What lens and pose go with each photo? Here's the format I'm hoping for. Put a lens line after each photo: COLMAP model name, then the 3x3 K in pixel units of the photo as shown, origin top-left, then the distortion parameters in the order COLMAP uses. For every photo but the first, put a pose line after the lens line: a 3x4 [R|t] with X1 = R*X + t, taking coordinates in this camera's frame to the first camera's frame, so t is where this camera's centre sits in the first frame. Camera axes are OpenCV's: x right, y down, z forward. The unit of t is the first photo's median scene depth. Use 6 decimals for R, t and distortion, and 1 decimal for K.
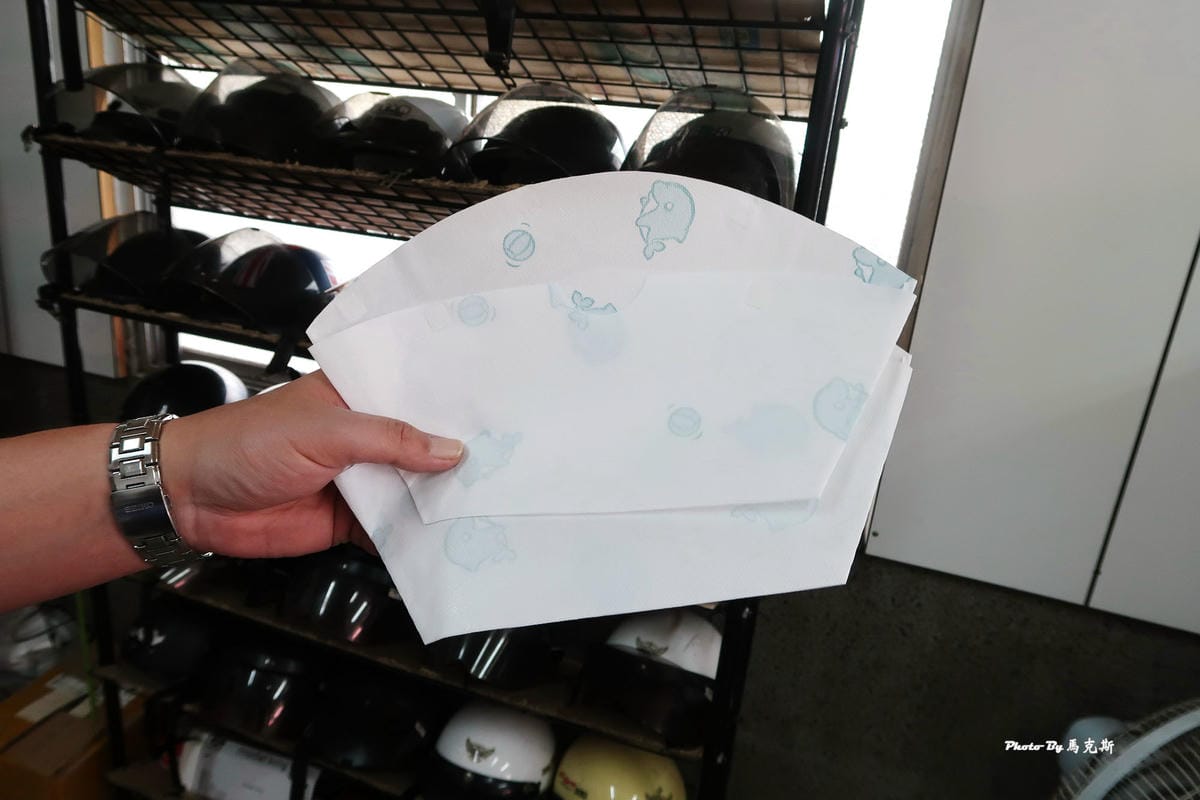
lens RADIAL K [[833.3, 0, 597.6], [0, 833.3, 403.5], [0, 0, 1]] dist [-0.030253, -0.002292]
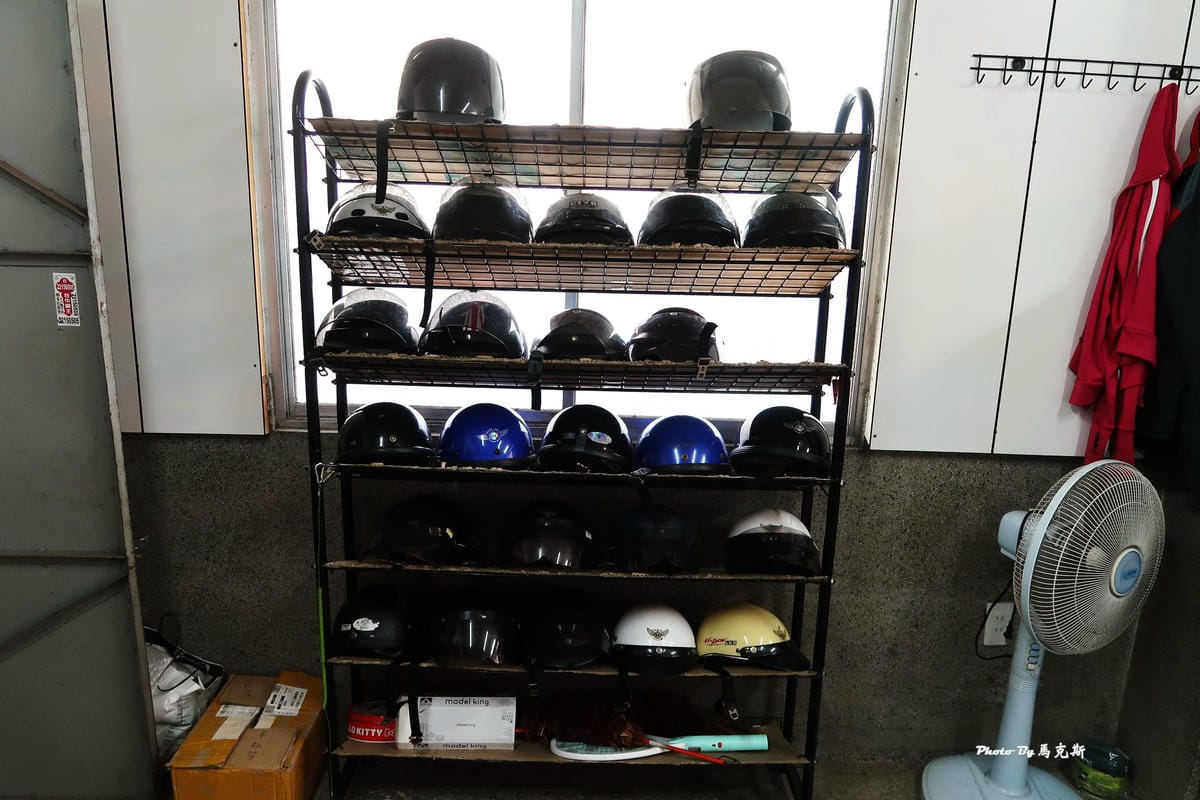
lens RADIAL K [[833.3, 0, 597.6], [0, 833.3, 403.5], [0, 0, 1]] dist [-0.030253, -0.002292]
pose [[0.940595, -0.139908, 0.309365, -0.655481], [0.161139, 0.985949, -0.044038, 0.074295], [-0.298857, 0.091273, 0.949923, -0.391604]]
